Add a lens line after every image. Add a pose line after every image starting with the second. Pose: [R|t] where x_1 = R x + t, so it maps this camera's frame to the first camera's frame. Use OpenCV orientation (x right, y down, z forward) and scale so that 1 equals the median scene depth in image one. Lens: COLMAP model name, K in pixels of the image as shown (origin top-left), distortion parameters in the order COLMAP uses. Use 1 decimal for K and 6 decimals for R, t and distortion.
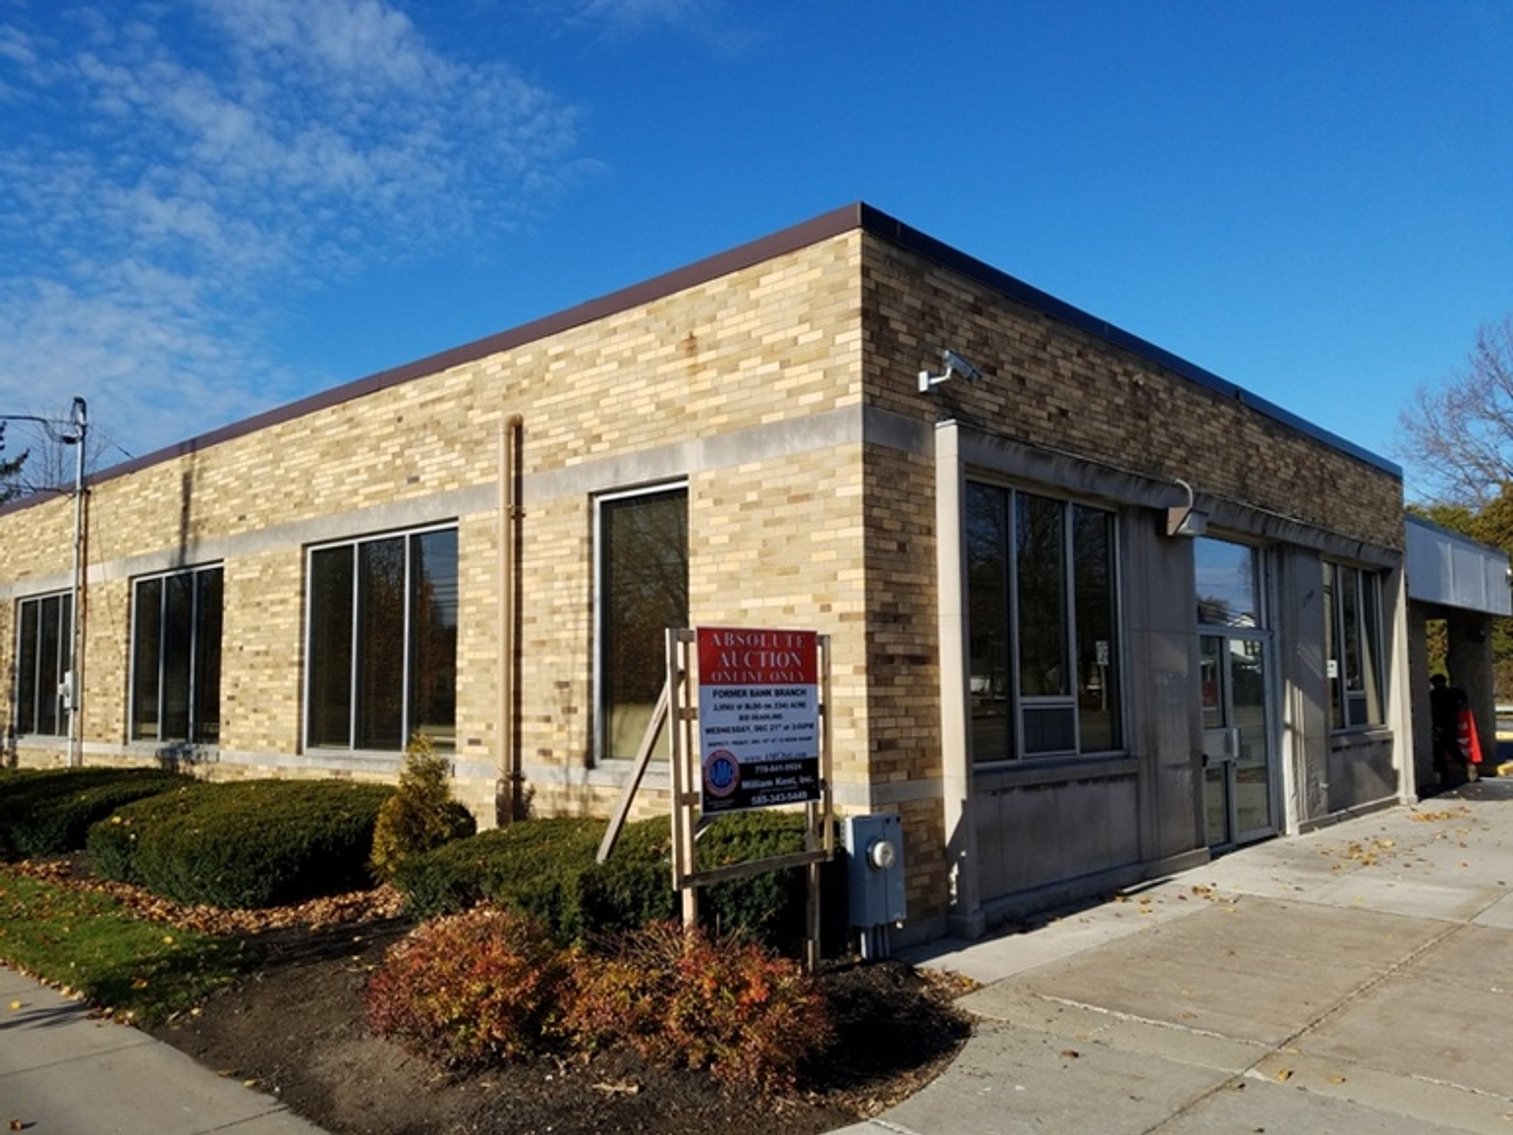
lens RADIAL K [[1157.4, 0, 707.2], [0, 1157.4, 606.2], [0, 0, 1]] dist [0.215722, -0.447838]
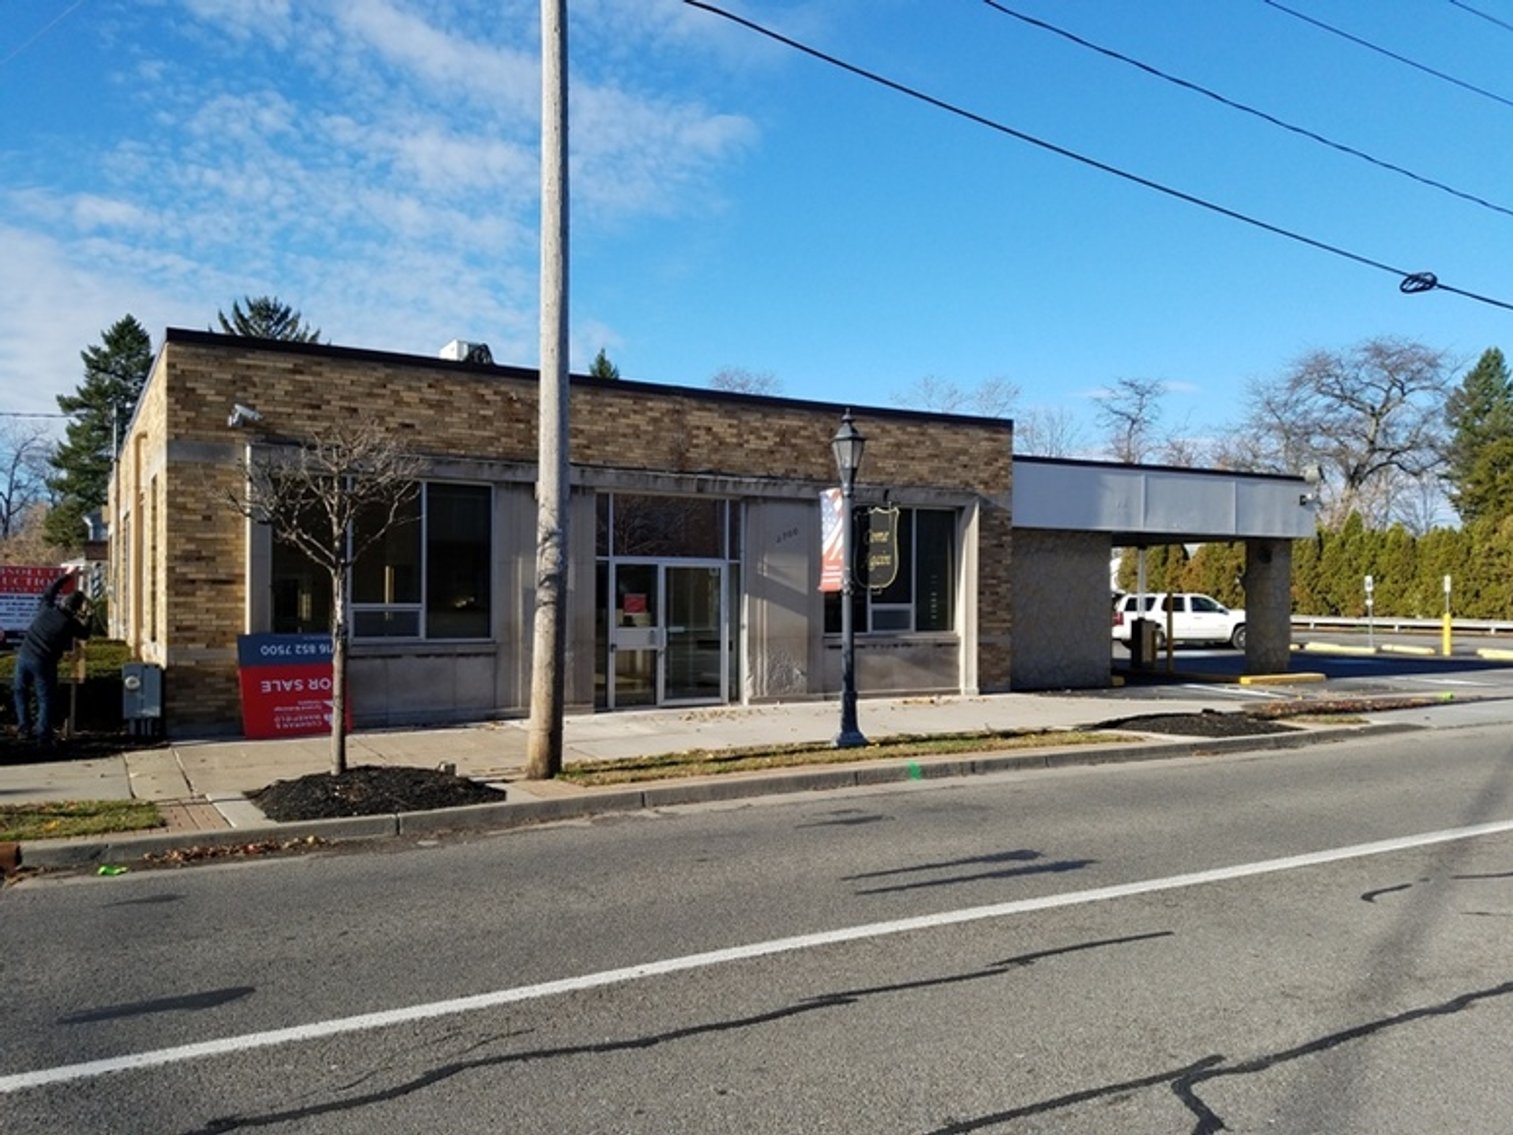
lens RADIAL K [[1145.5, 0, 754.2], [0, 1145.5, 608.9], [0, 0, 1]] dist [0.260151, -0.547881]
pose [[0.959541, 0.015506, -0.281141, 1.166964], [0.007796, 0.996636, 0.081579, -0.042139], [0.281460, -0.080470, 0.956193, -0.388381]]
